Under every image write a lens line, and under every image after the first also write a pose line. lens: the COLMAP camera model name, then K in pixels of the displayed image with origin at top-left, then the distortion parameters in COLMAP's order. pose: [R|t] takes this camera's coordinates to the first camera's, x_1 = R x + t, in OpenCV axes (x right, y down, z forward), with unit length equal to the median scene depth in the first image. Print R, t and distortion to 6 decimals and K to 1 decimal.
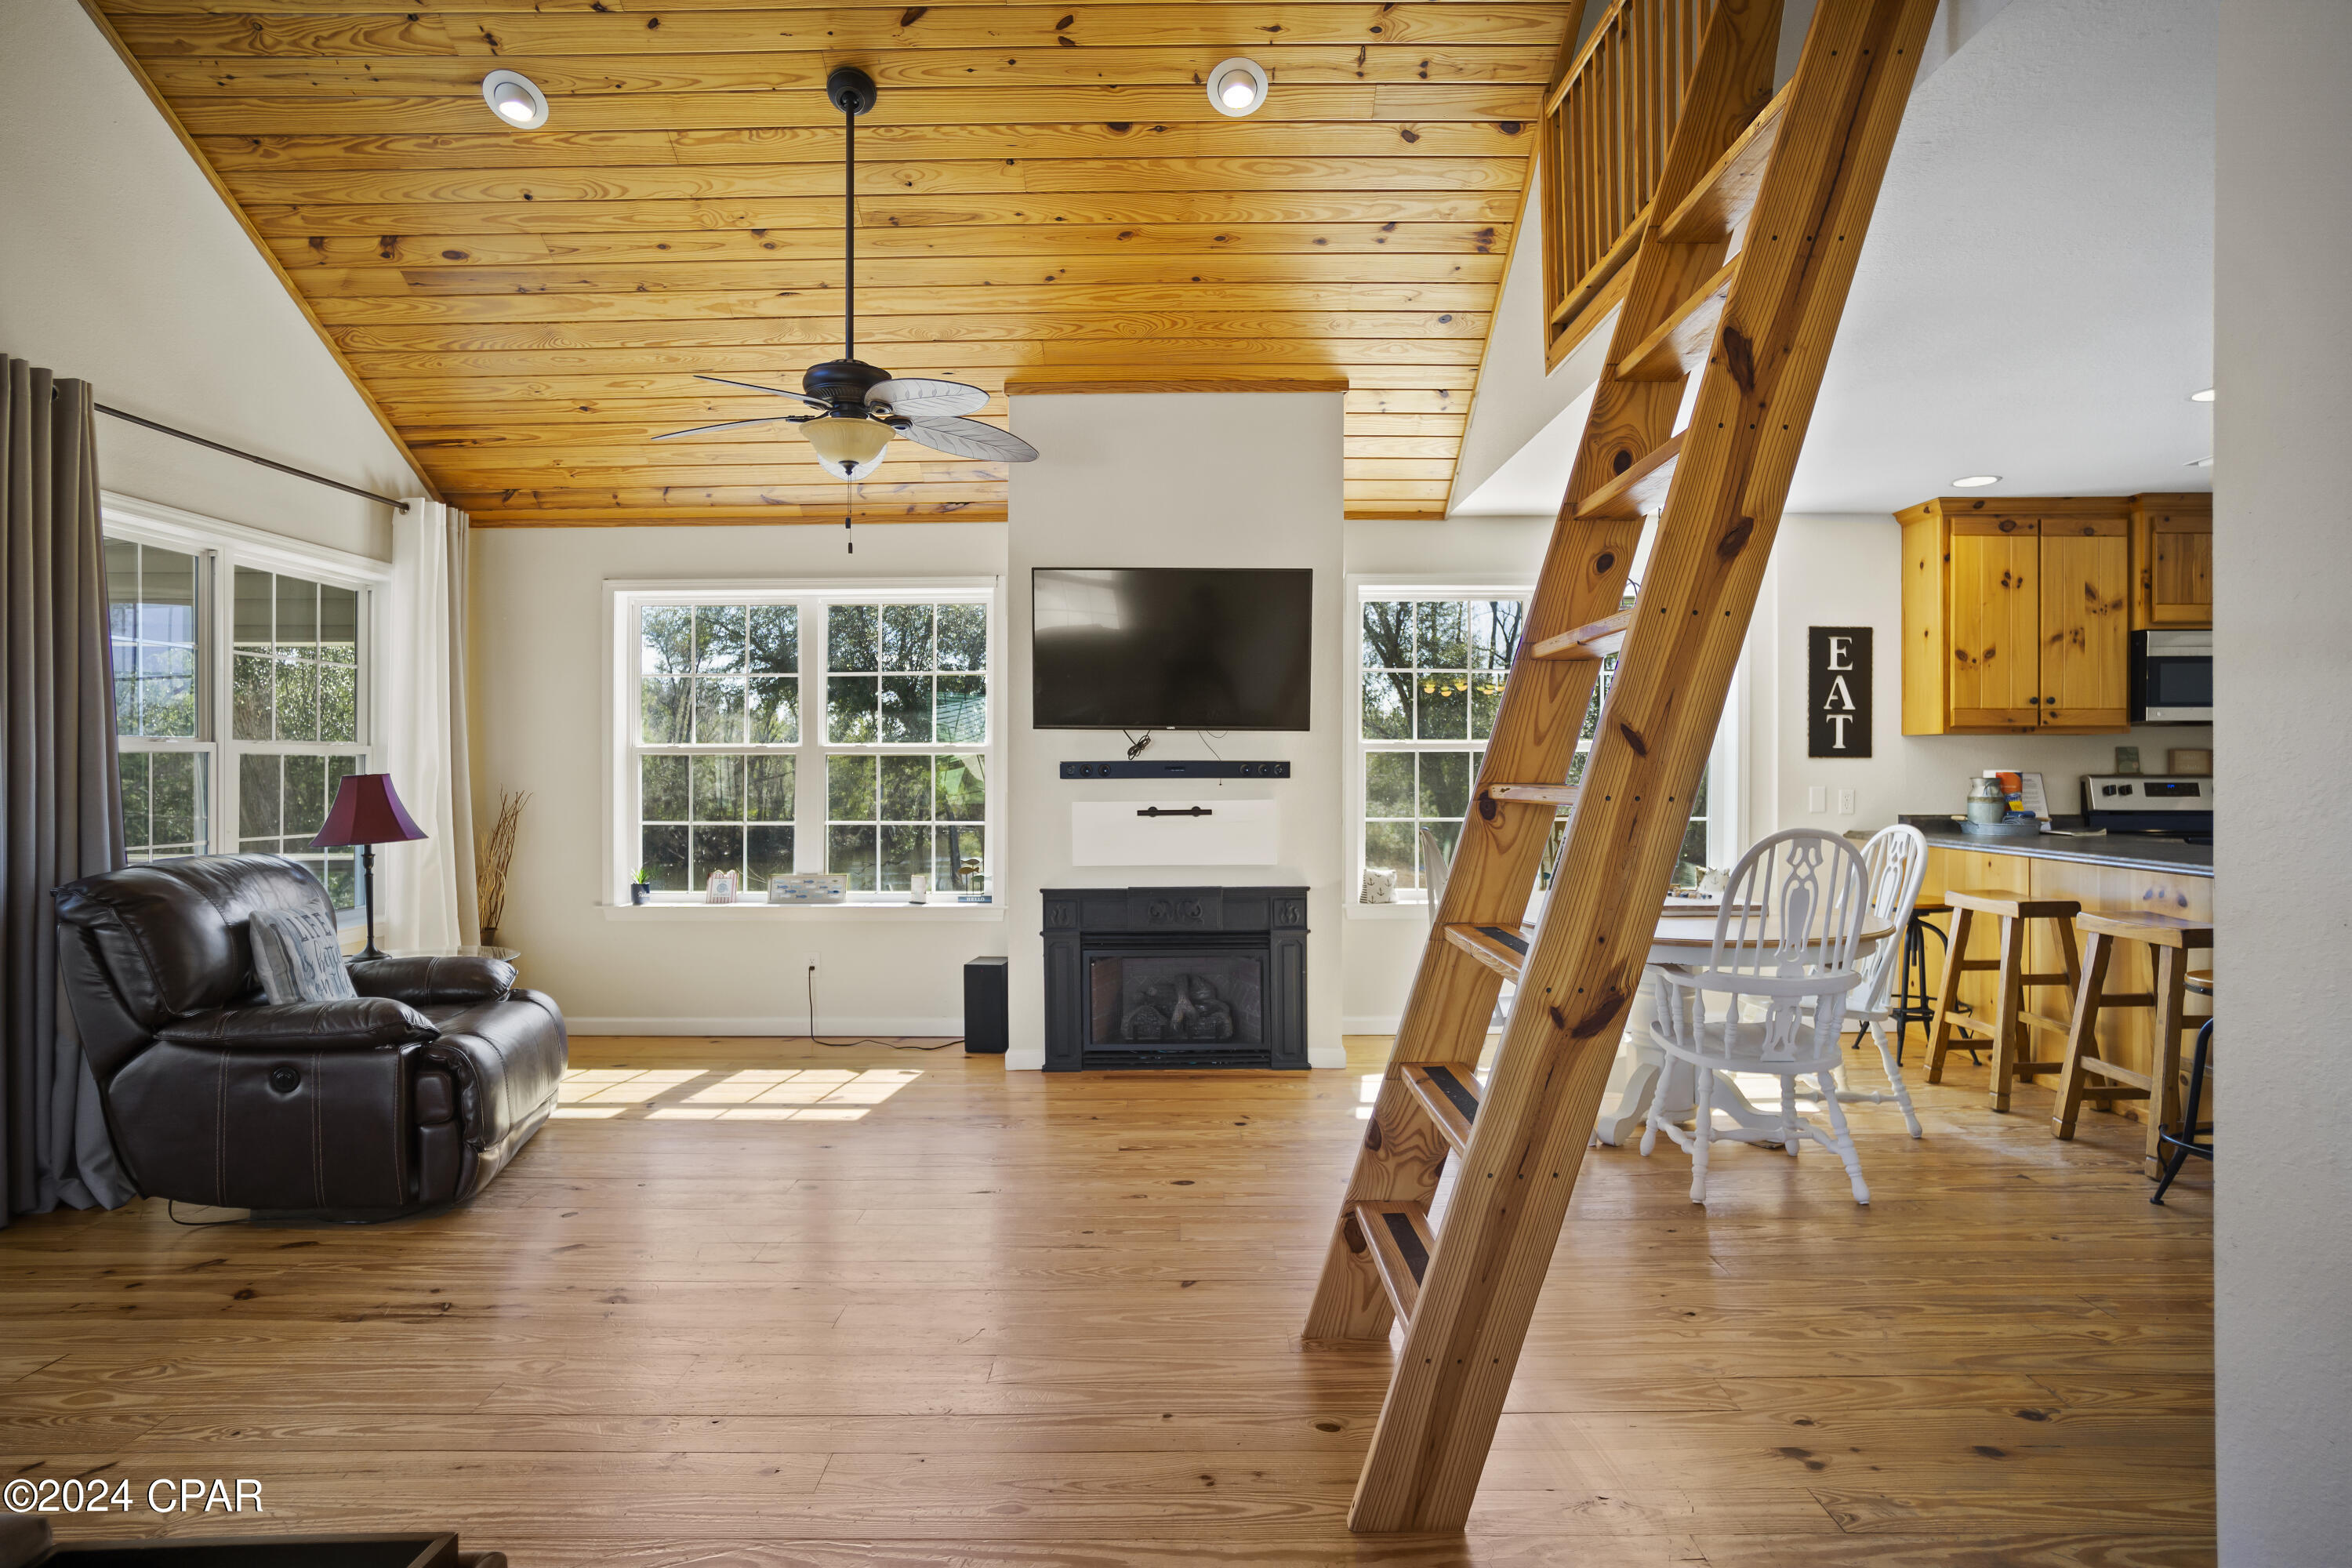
lens RADIAL K [[1289.6, 0, 1170.5], [0, 1289.6, 721.1], [0, 0, 1]] dist [-0.026227, 0.001748]
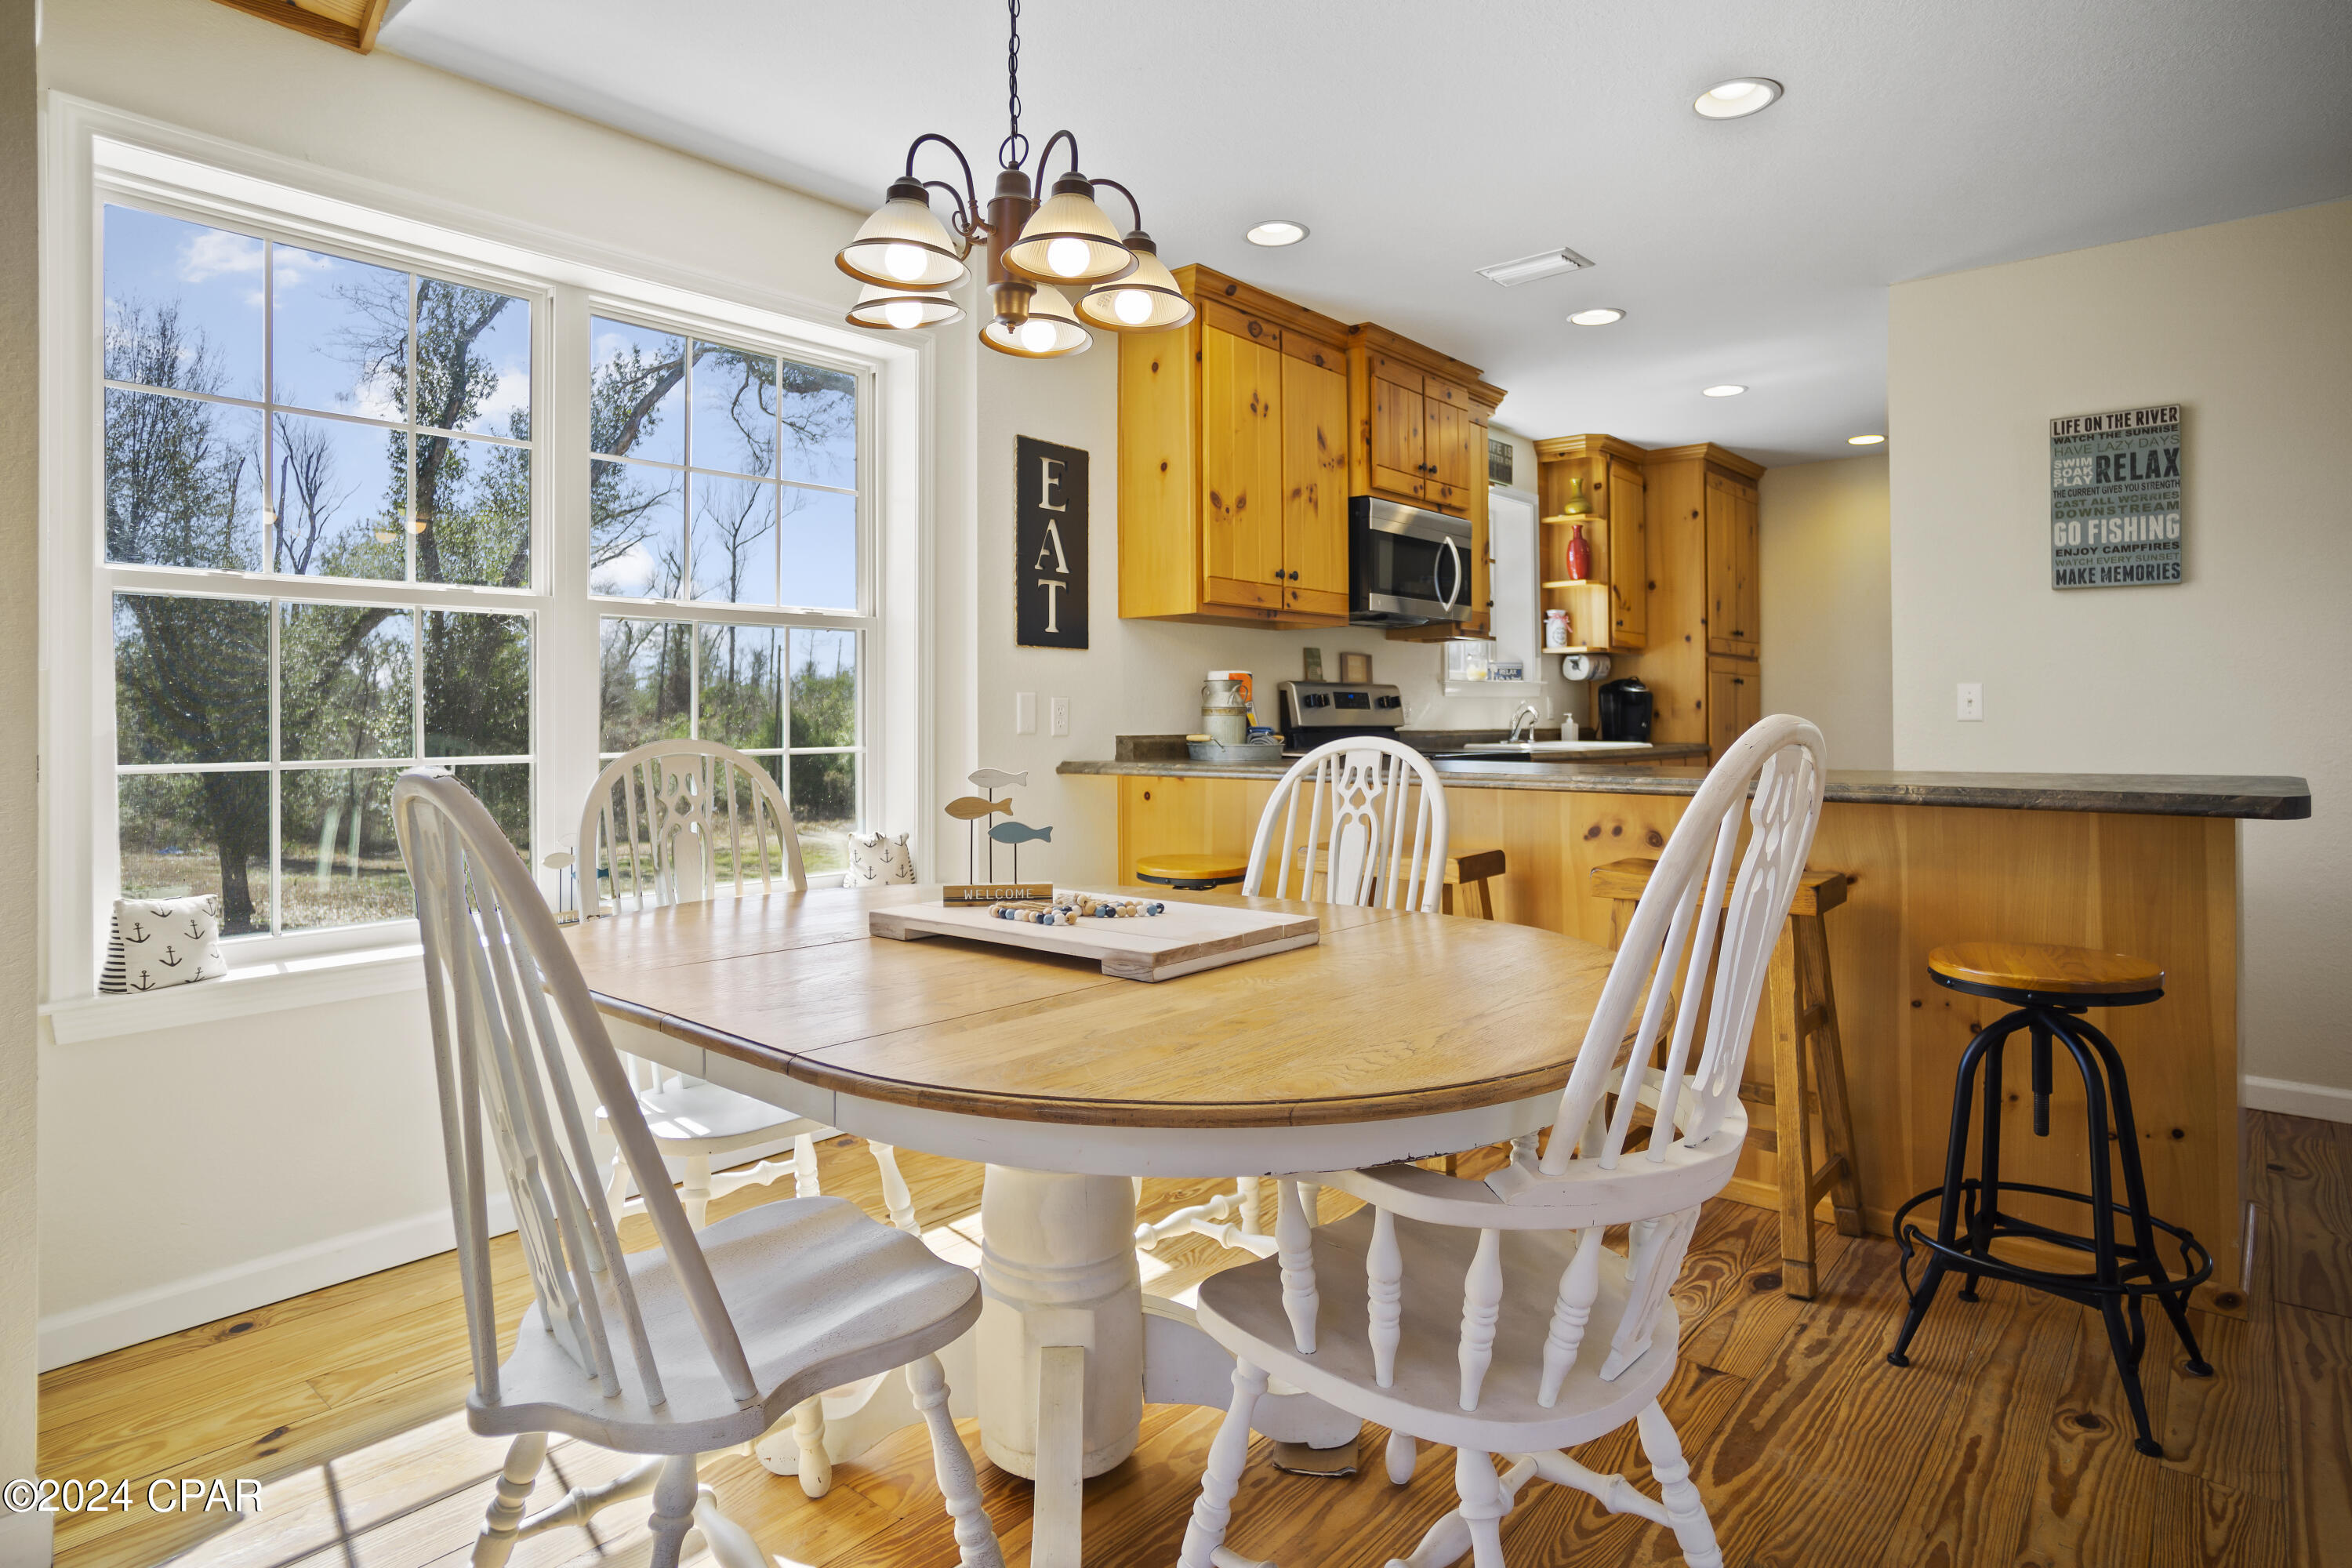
lens RADIAL K [[1289.6, 0, 1170.5], [0, 1289.6, 721.1], [0, 0, 1]] dist [-0.026227, 0.001748]
pose [[0.651175, -0.005298, 0.758909, 0.075345], [-0.022112, 0.999419, 0.025950, 0.049547], [-0.758605, -0.033680, 0.650679, 0.558271]]
